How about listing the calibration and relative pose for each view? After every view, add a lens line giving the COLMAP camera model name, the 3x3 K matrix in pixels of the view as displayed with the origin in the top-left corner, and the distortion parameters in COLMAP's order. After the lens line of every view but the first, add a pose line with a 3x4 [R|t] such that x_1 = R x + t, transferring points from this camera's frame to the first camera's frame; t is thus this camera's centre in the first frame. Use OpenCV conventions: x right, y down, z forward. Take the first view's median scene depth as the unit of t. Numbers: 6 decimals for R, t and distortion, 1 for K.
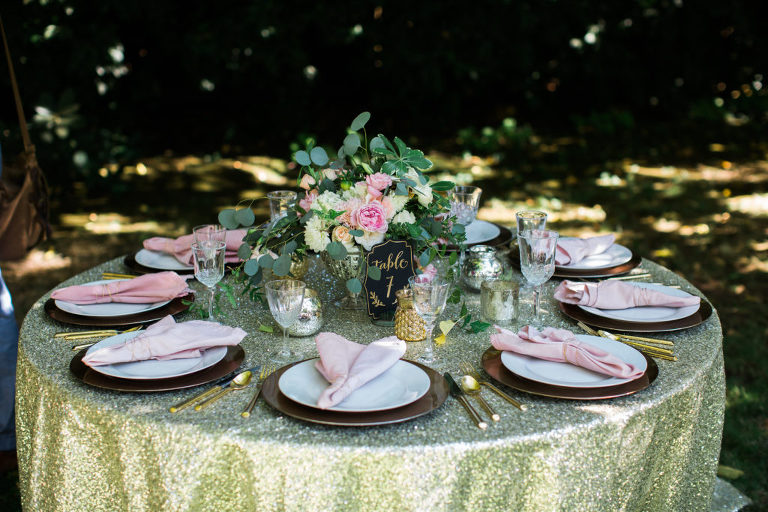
lens RADIAL K [[1166.1, 0, 384.0], [0, 1166.1, 256.0], [0, 0, 1]] dist [-0.346976, 1.183521]
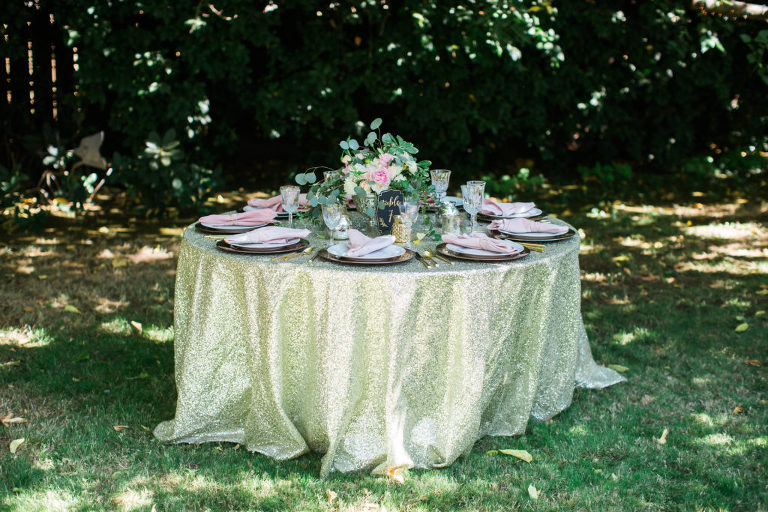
lens RADIAL K [[1166.1, 0, 384.0], [0, 1166.1, 256.0], [0, 0, 1]] dist [-0.346976, 1.183521]
pose [[0.998732, 0.020983, -0.045755, 0.030650], [-0.023817, 0.997774, -0.062292, 0.078736], [0.044346, 0.063302, 0.997009, -0.308241]]
